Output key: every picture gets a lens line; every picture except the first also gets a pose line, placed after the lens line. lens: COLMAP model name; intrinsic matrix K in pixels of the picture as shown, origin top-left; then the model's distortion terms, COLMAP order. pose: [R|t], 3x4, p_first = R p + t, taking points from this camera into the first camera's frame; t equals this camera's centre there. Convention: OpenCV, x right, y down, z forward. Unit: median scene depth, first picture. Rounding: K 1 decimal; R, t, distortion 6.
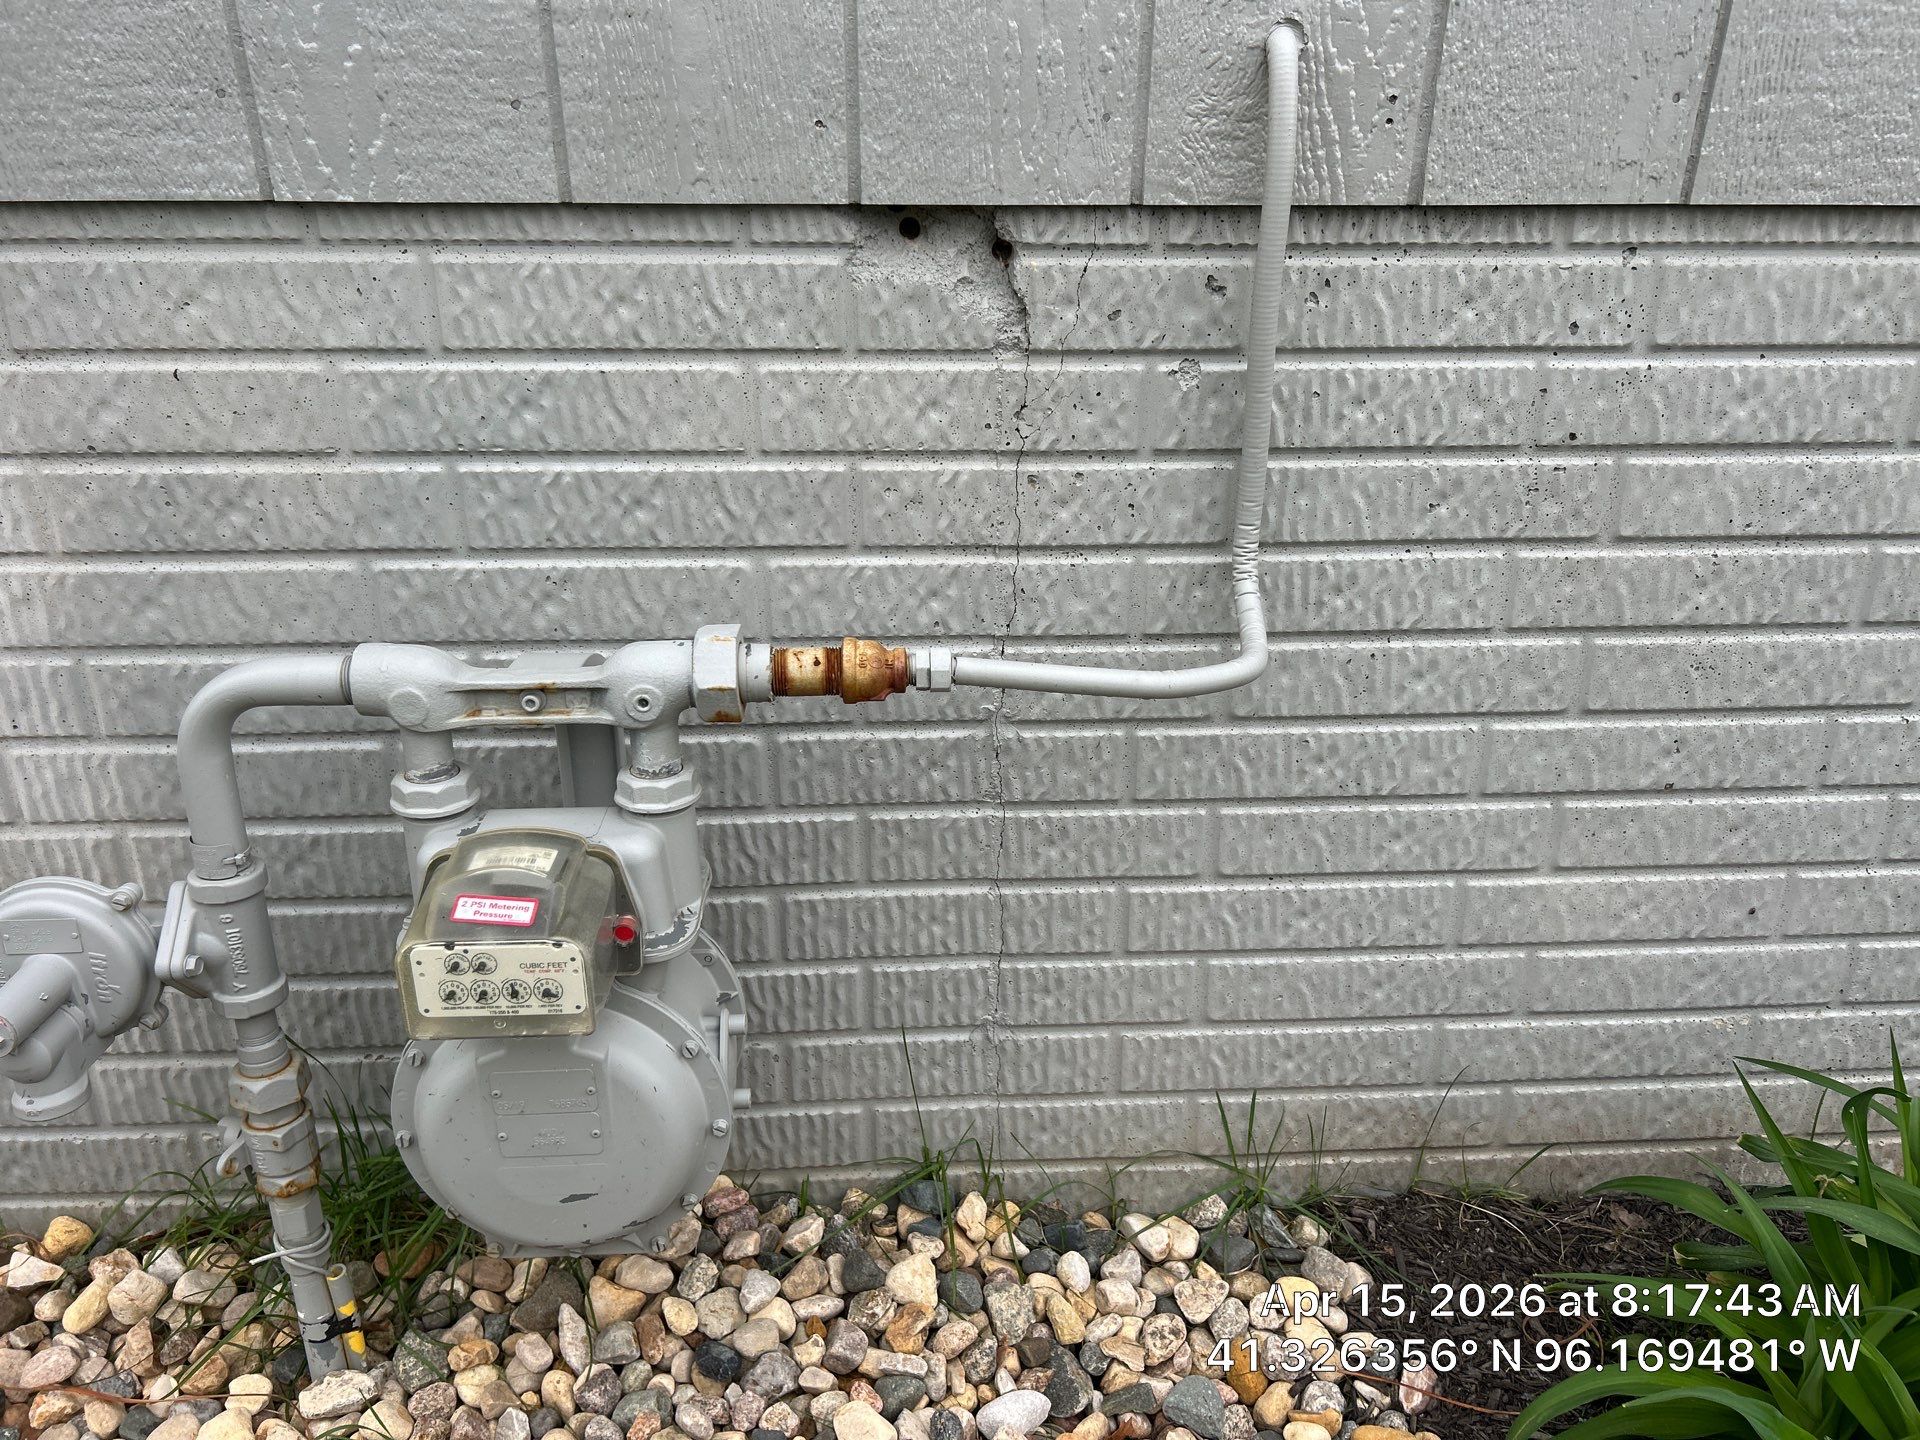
lens RADIAL K [[1310.9, 0, 987.0], [0, 1310.9, 757.5], [0, 0, 1]] dist [0.015639, -0.017112]
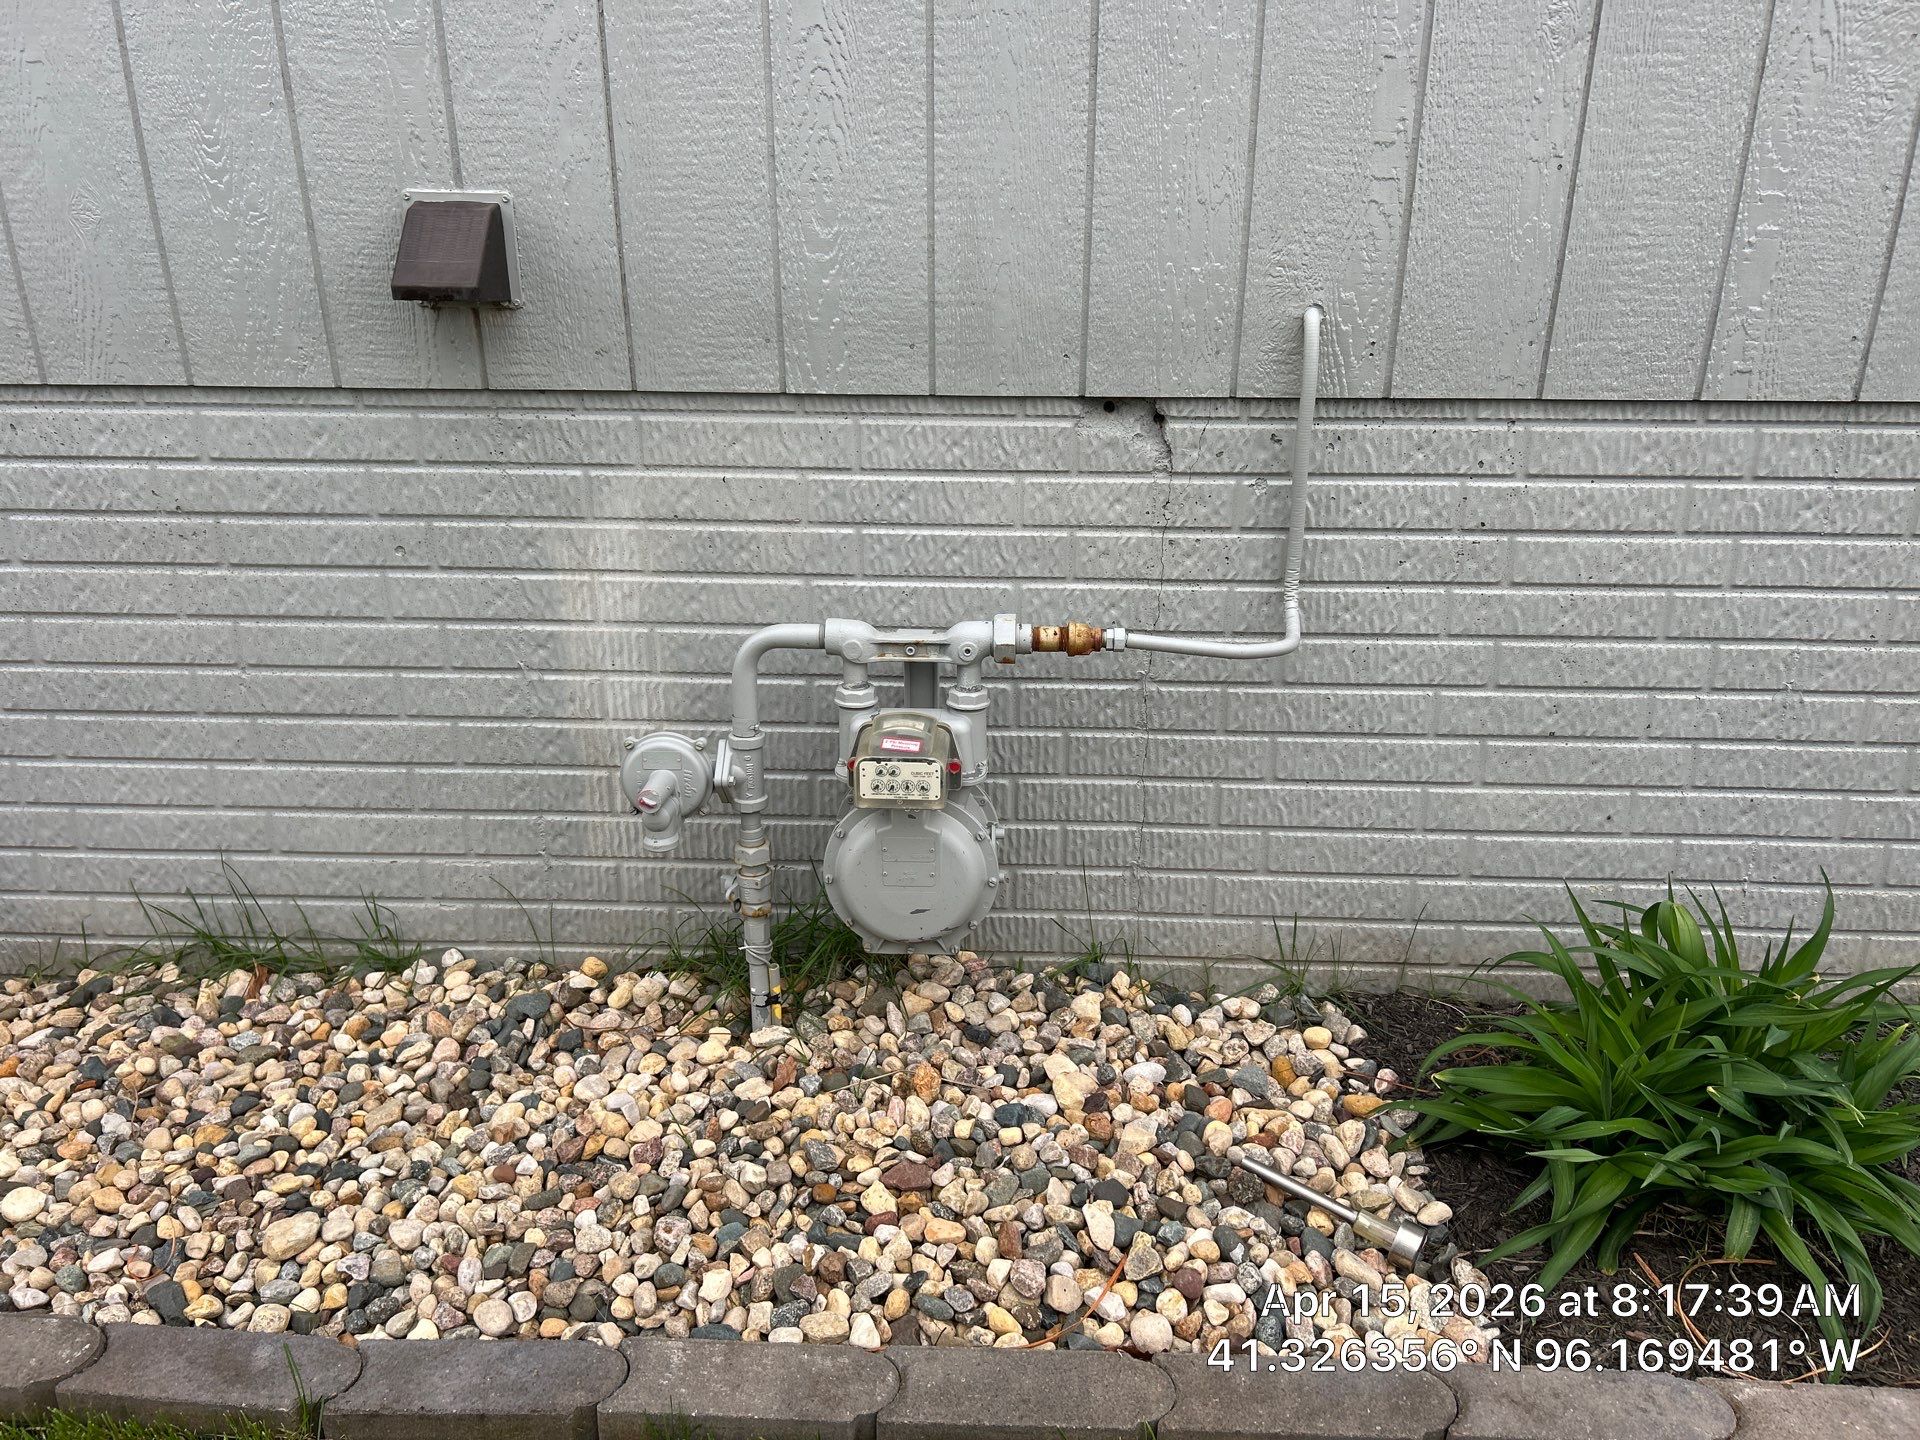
lens RADIAL K [[1470.6, 0, 991.8], [0, 1470.6, 791.8], [0, 0, 1]] dist [0.007625, -0.014914]
pose [[0.996183, 0.032911, -0.080853, -0.036686], [-0.036567, 0.998355, -0.044155, 0.227496], [0.079267, 0.046943, 0.995748, -1.012500]]
